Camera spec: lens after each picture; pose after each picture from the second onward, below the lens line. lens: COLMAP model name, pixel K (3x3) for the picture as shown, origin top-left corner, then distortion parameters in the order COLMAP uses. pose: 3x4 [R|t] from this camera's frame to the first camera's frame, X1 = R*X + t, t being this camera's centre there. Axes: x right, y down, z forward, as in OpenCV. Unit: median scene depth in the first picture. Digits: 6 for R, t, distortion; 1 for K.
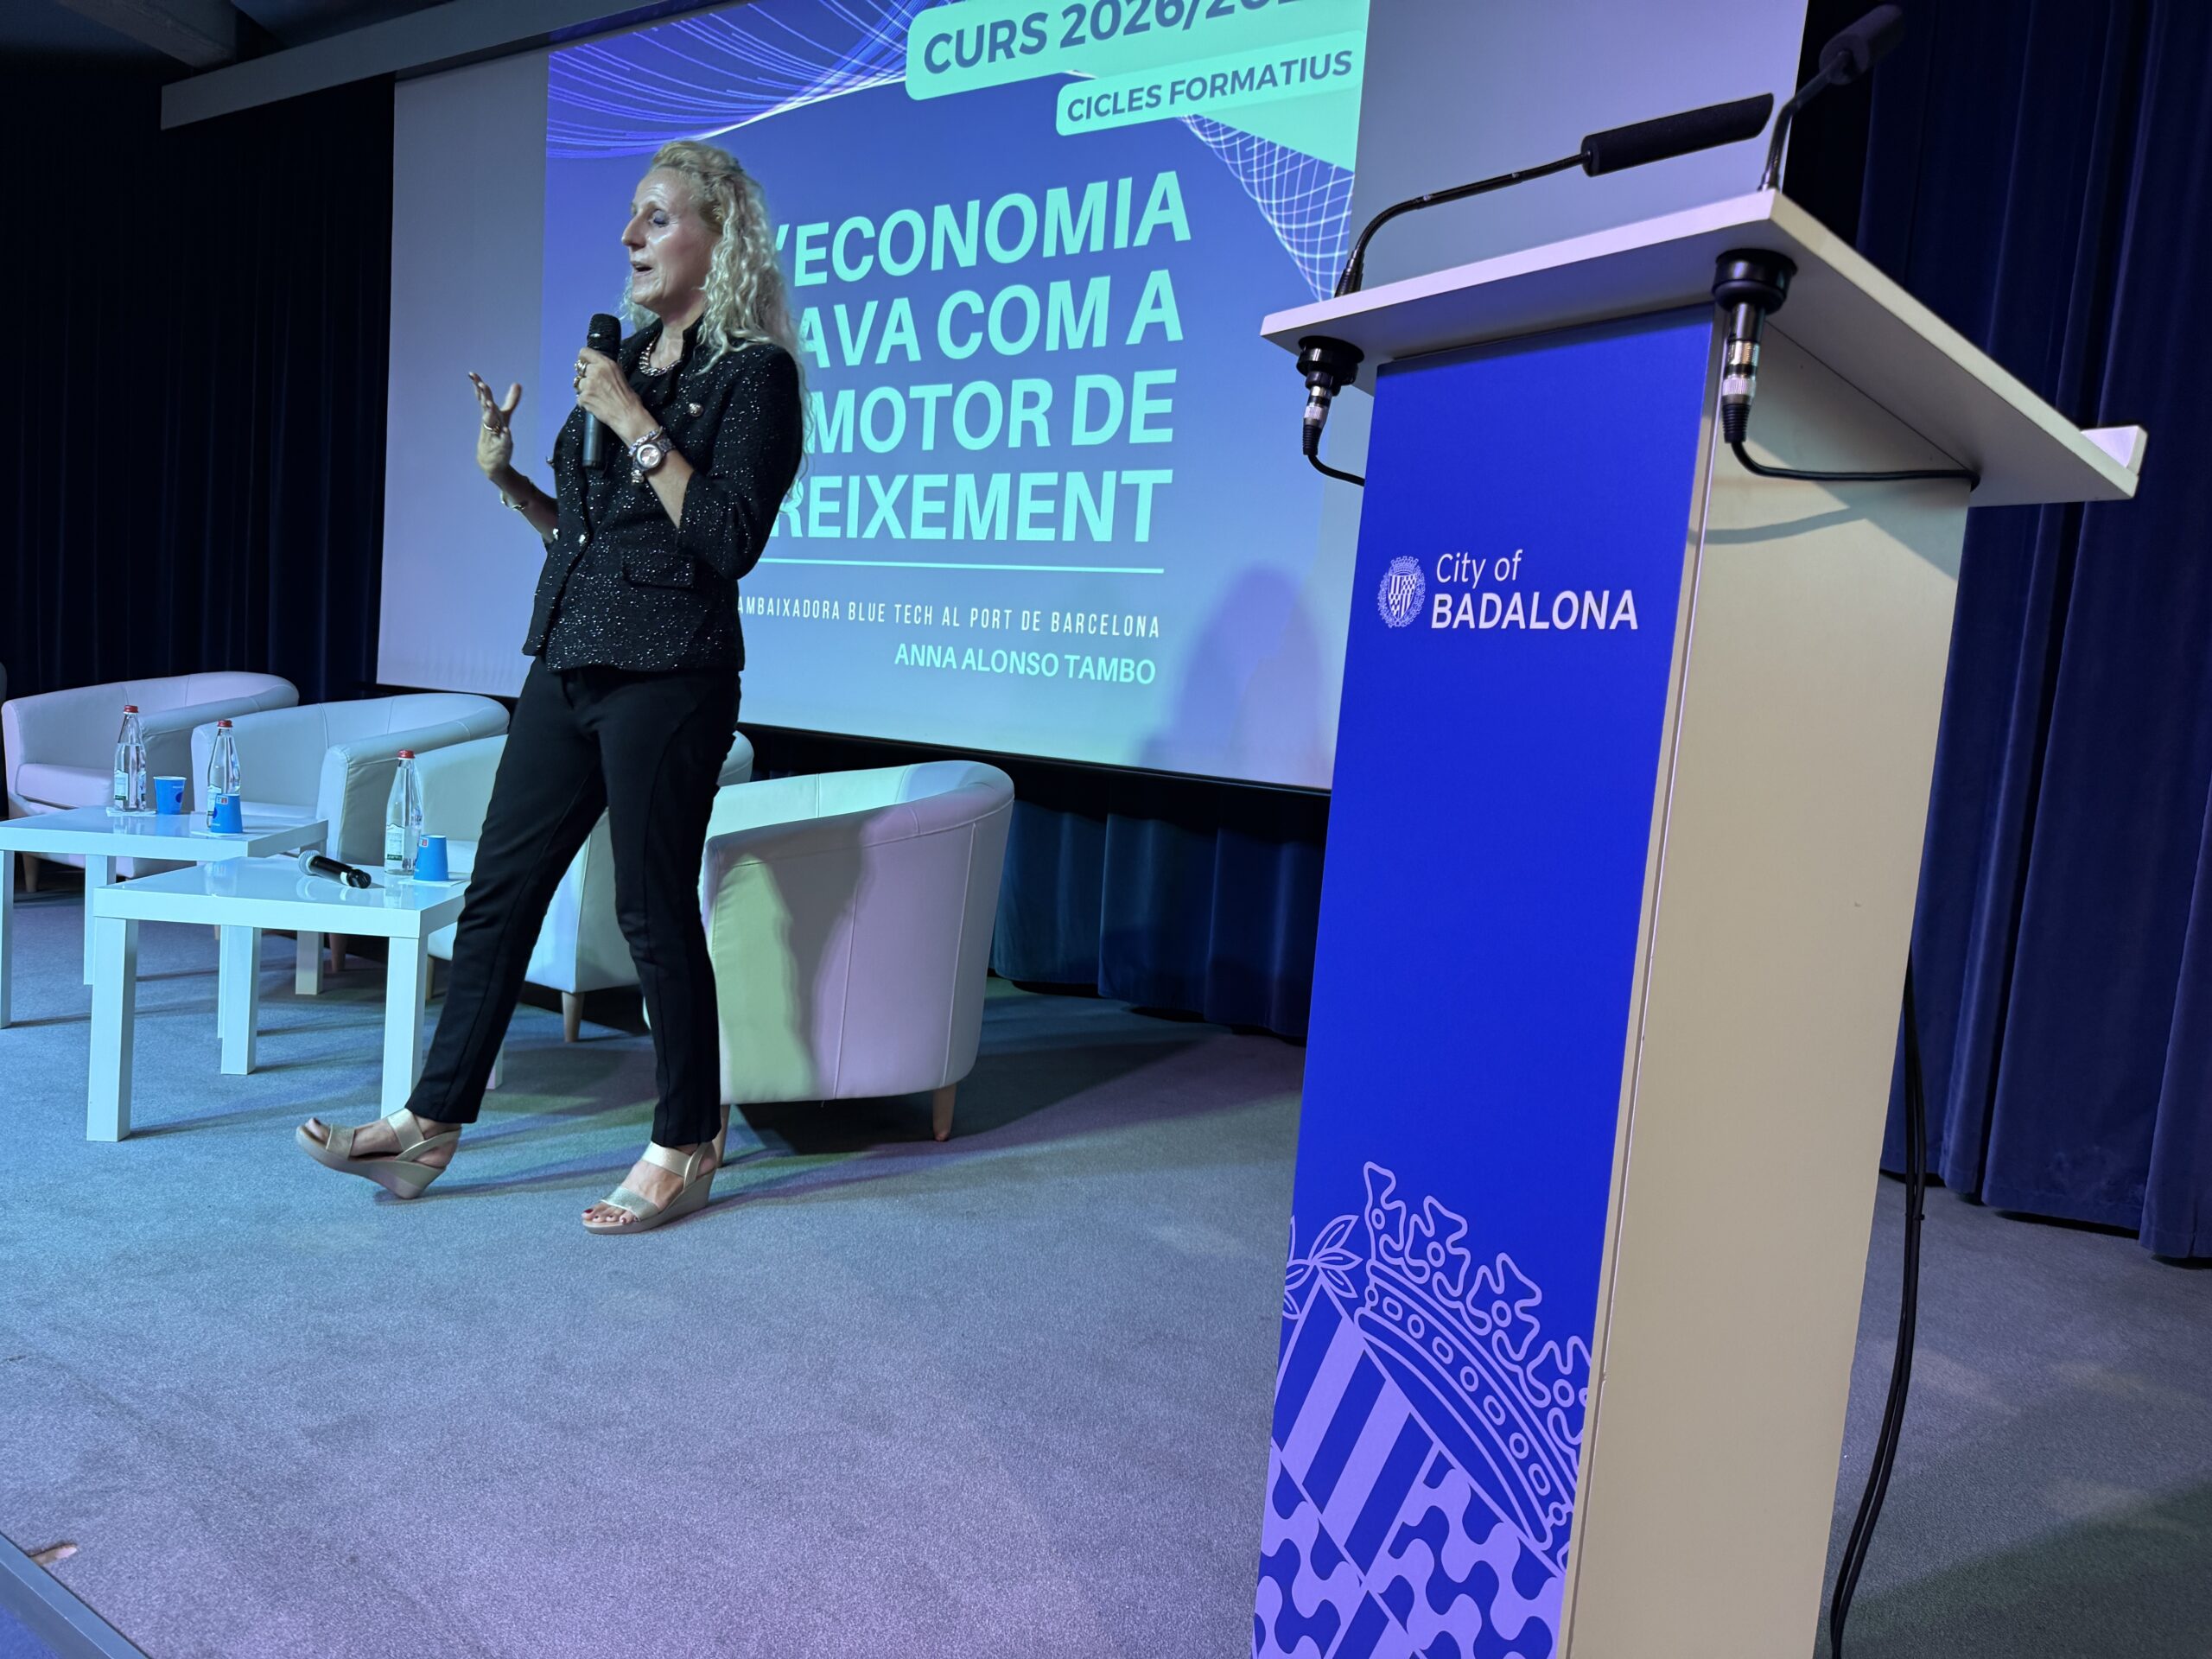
lens RADIAL K [[1586.6, 0, 1104.5], [0, 1586.6, 851.4], [0, 0, 1]] dist [0.140549, -0.309449]
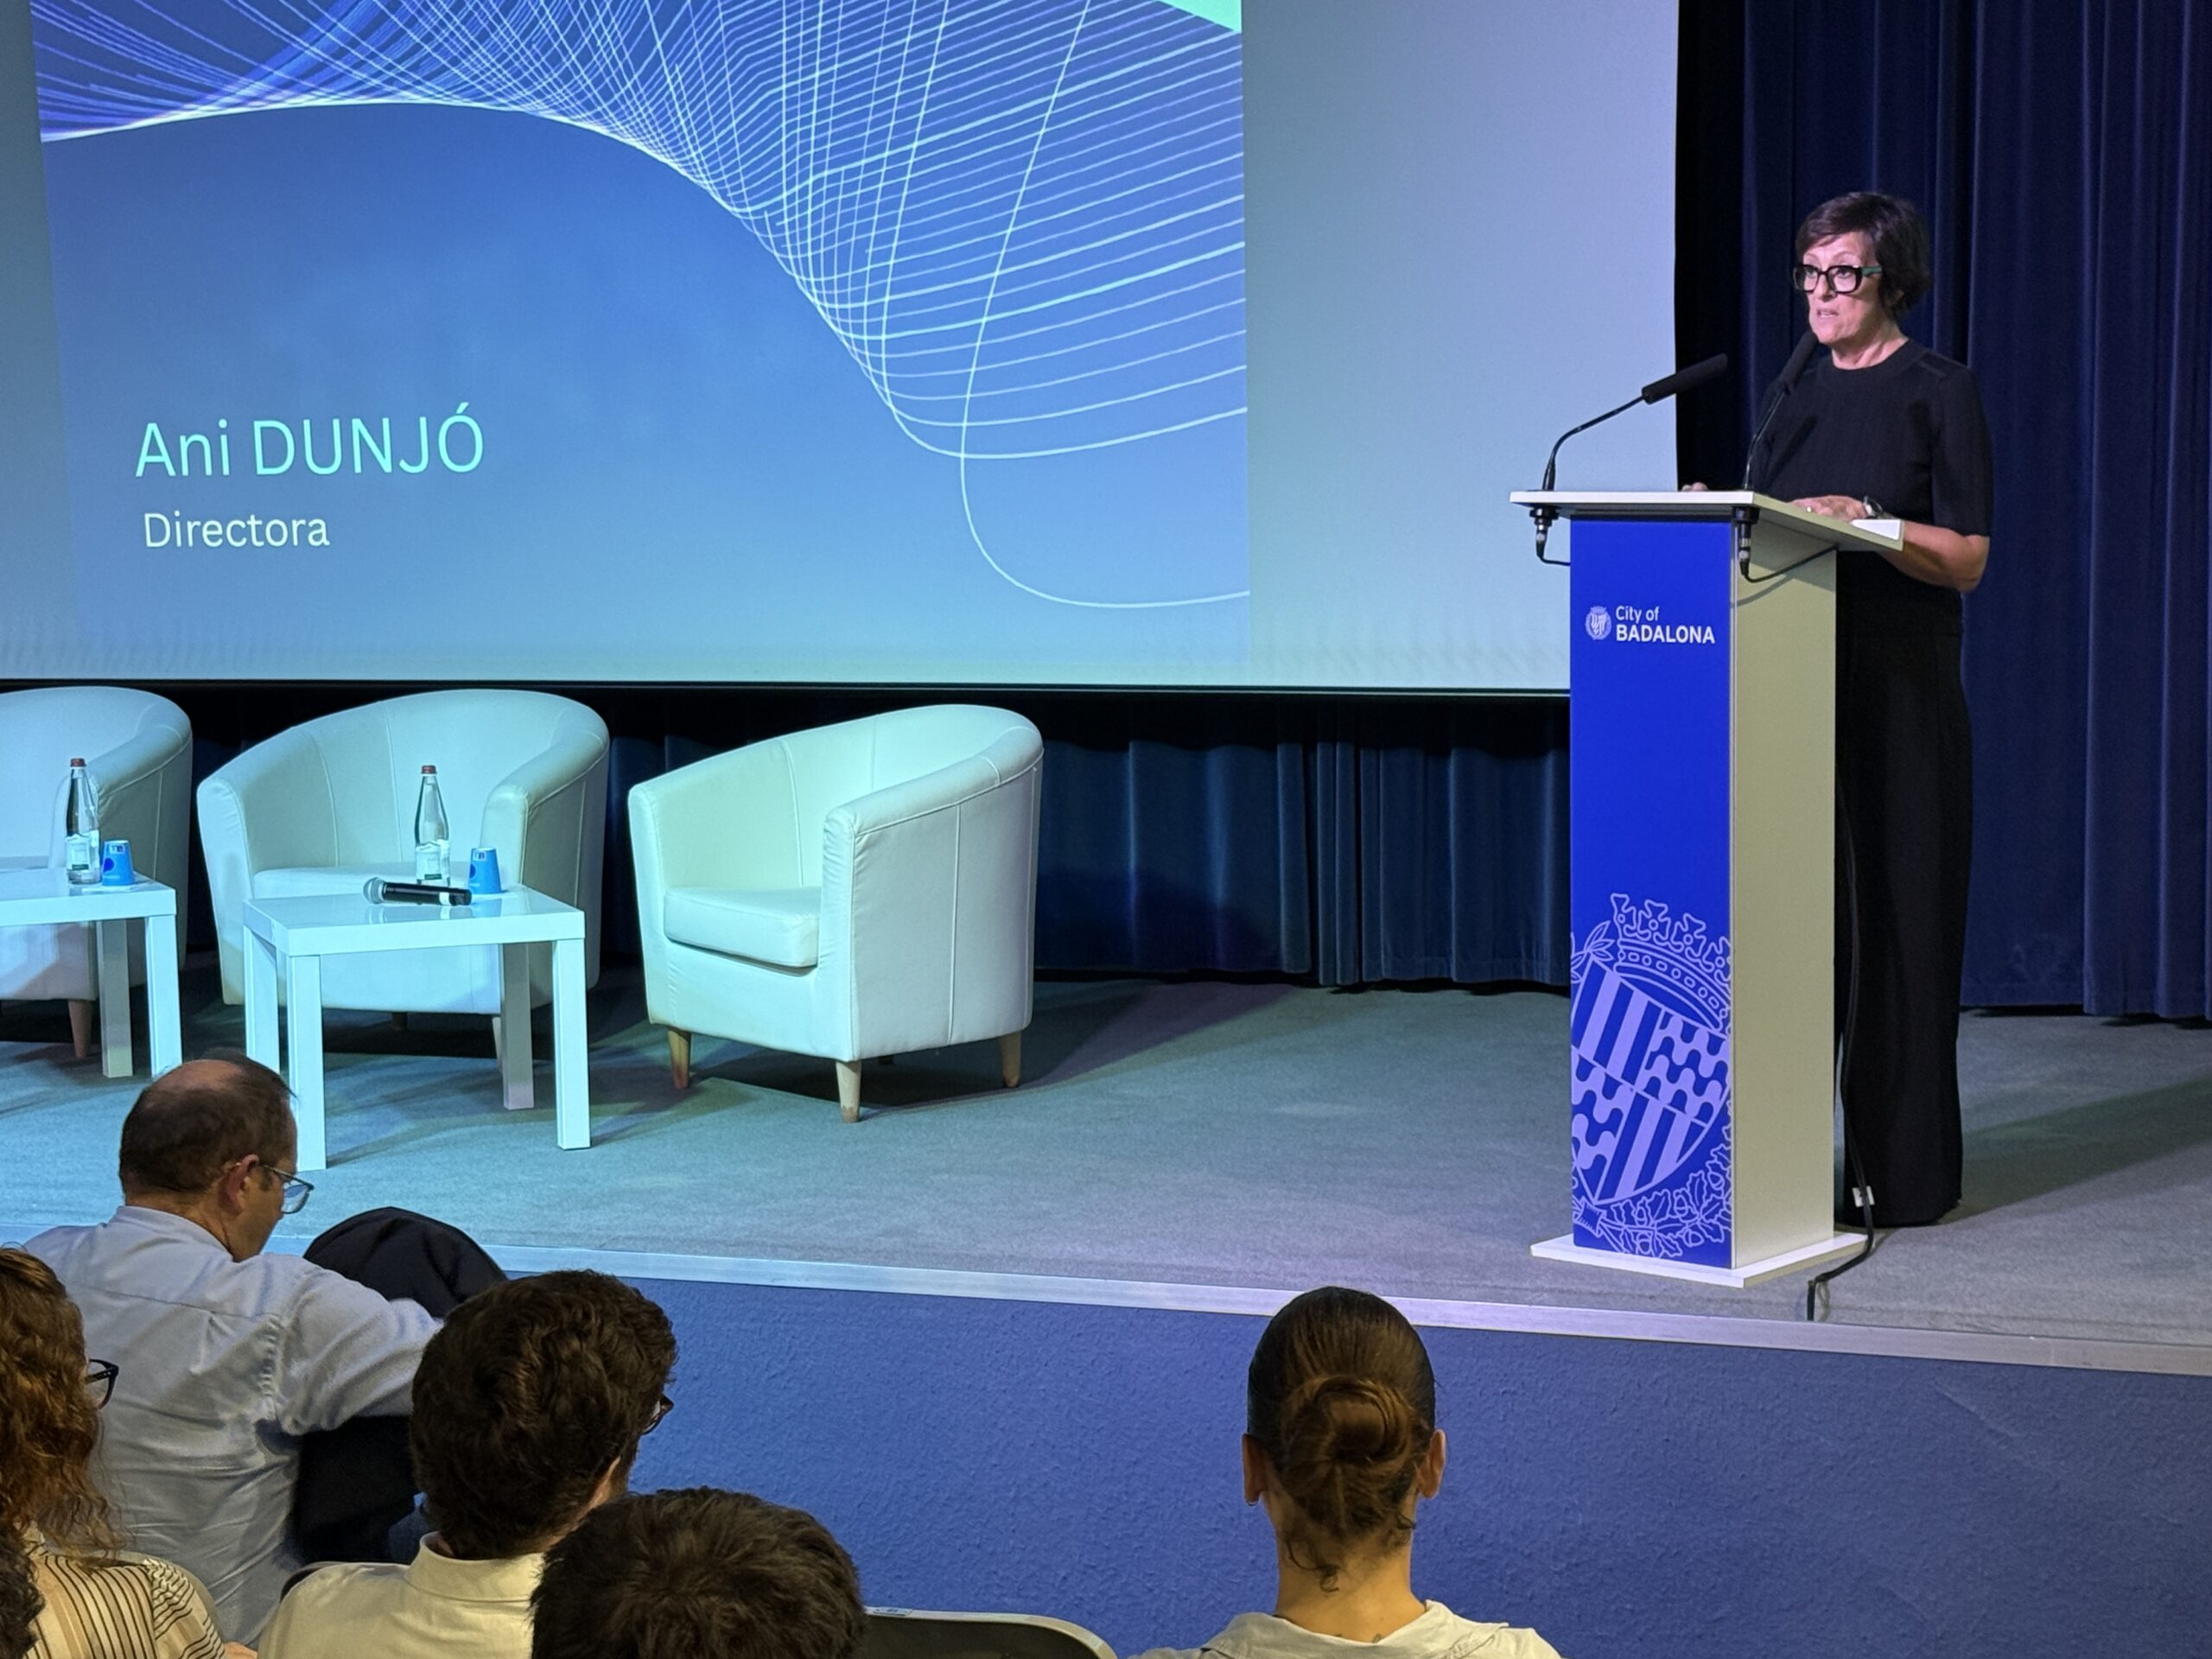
lens RADIAL K [[4051.7, 0, 1106.0], [0, 4051.7, 829.5], [0, 0, 1]] dist [0.042862, 0.049690]
pose [[0.959054, -0.124164, 0.254555, -0.666803], [0.120876, 0.992256, 0.028581, -0.044482], [-0.256133, 0.003359, 0.966636, -1.457793]]
